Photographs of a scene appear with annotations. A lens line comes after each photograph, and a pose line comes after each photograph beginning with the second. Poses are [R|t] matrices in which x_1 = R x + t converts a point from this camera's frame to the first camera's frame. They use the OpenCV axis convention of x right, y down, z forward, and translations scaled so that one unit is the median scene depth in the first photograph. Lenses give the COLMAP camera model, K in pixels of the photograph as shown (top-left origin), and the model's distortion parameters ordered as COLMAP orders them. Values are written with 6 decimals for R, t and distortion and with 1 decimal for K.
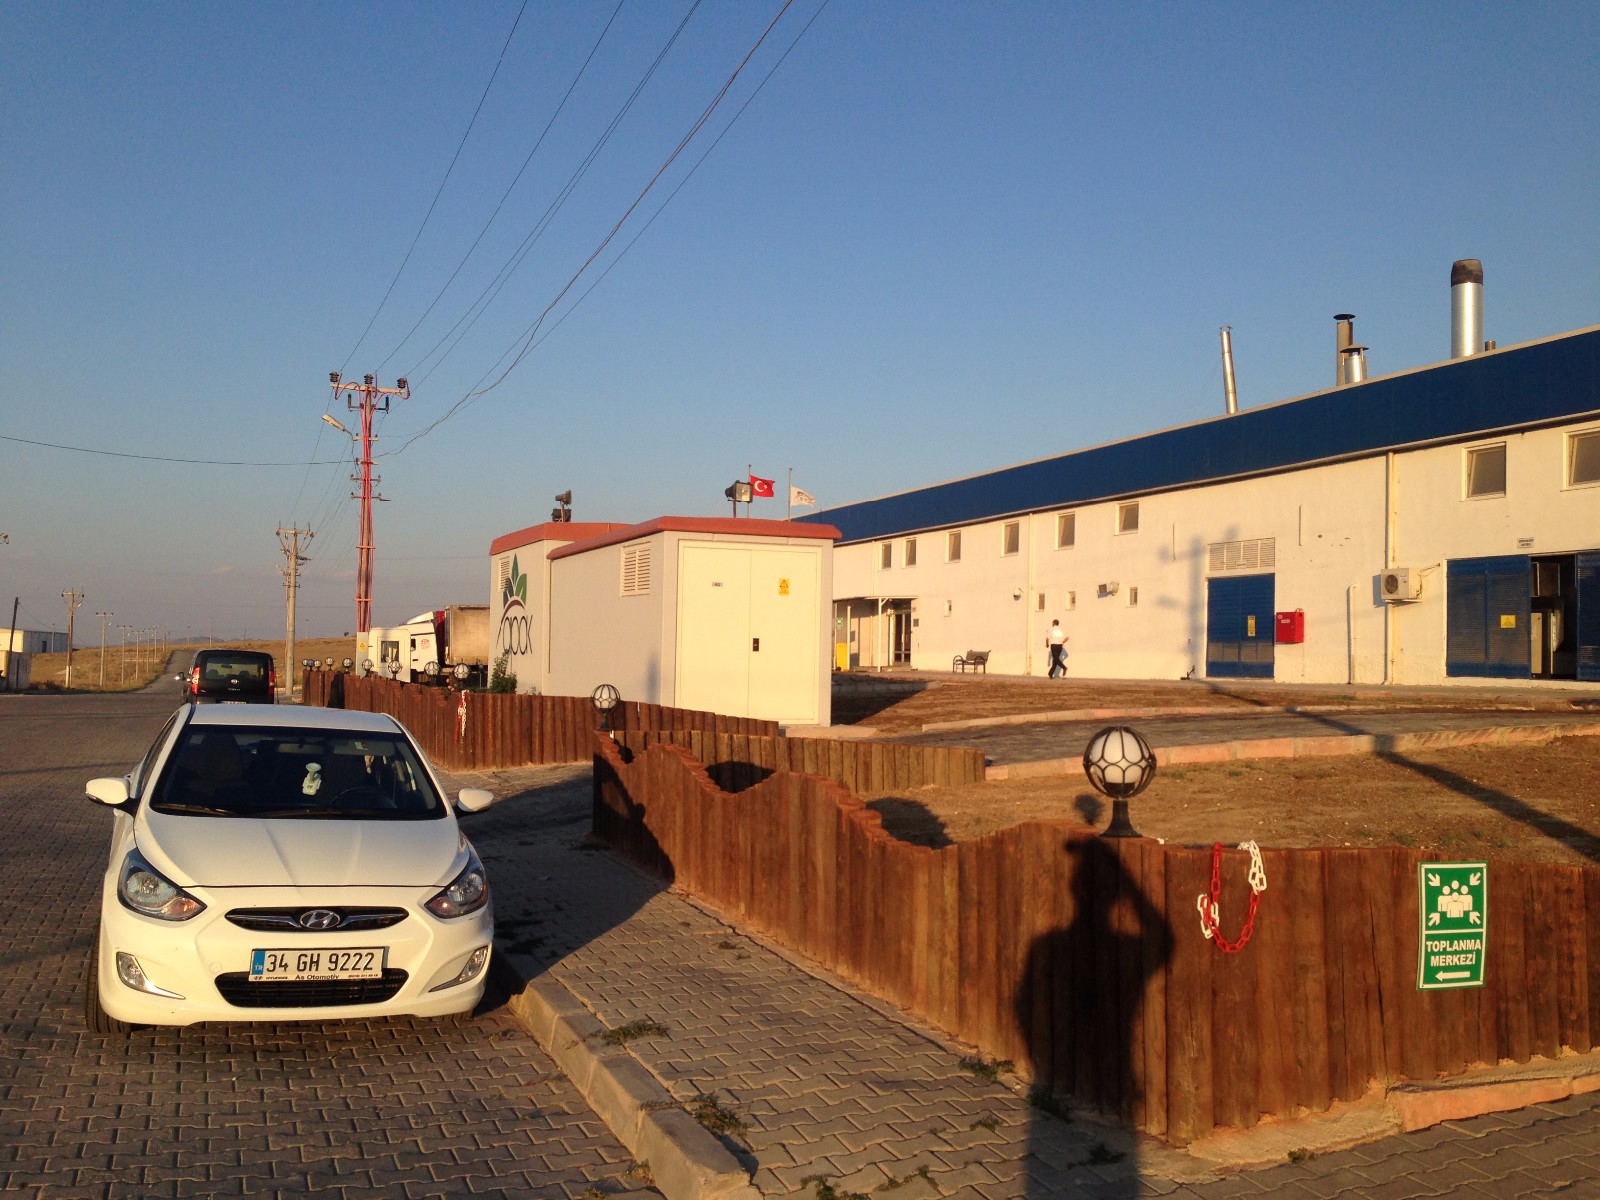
lens RADIAL K [[1344.3, 0, 800.0], [0, 1344.3, 600.0], [0, 0, 1]] dist [0.073323, -0.006545]
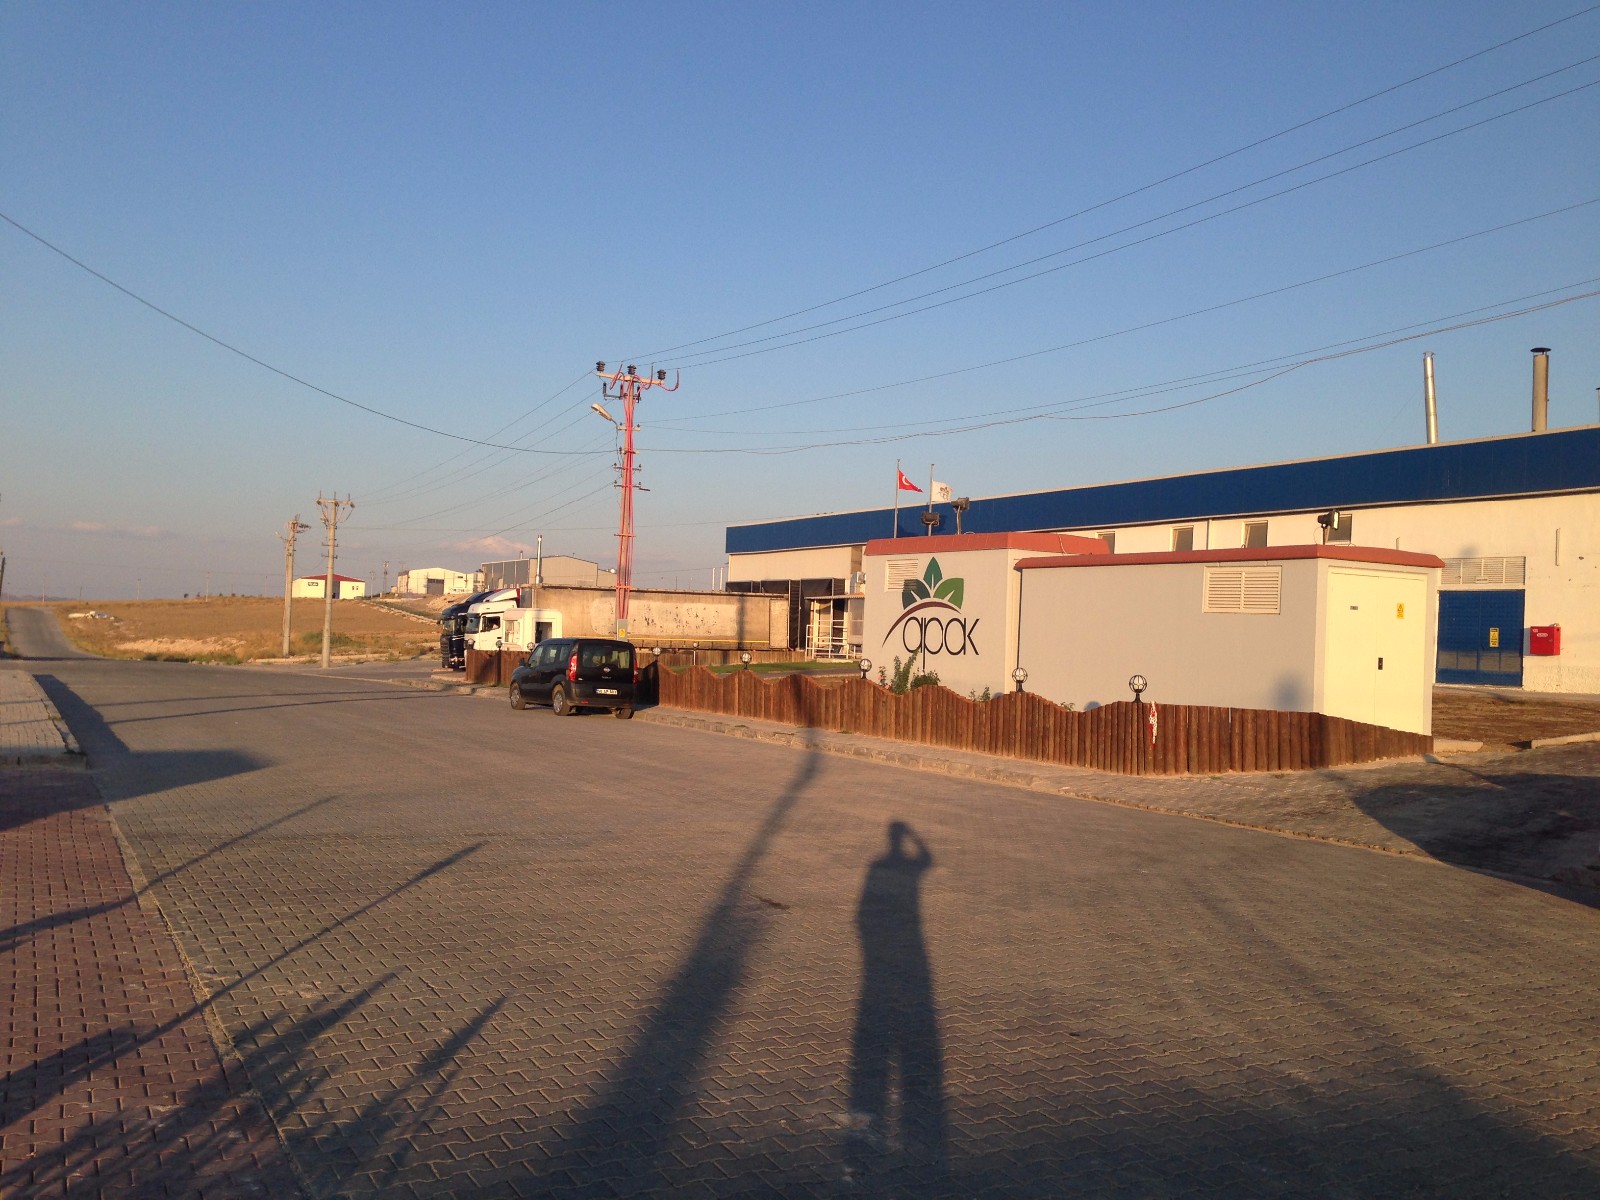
lens RADIAL K [[1344.3, 0, 800.0], [0, 1344.3, 600.0], [0, 0, 1]] dist [0.073323, -0.006545]
pose [[0.993387, 0.027550, 0.111459, -0.346508], [-0.029569, 0.999426, 0.016505, -0.012480], [-0.110940, -0.019692, 0.993632, -0.022929]]
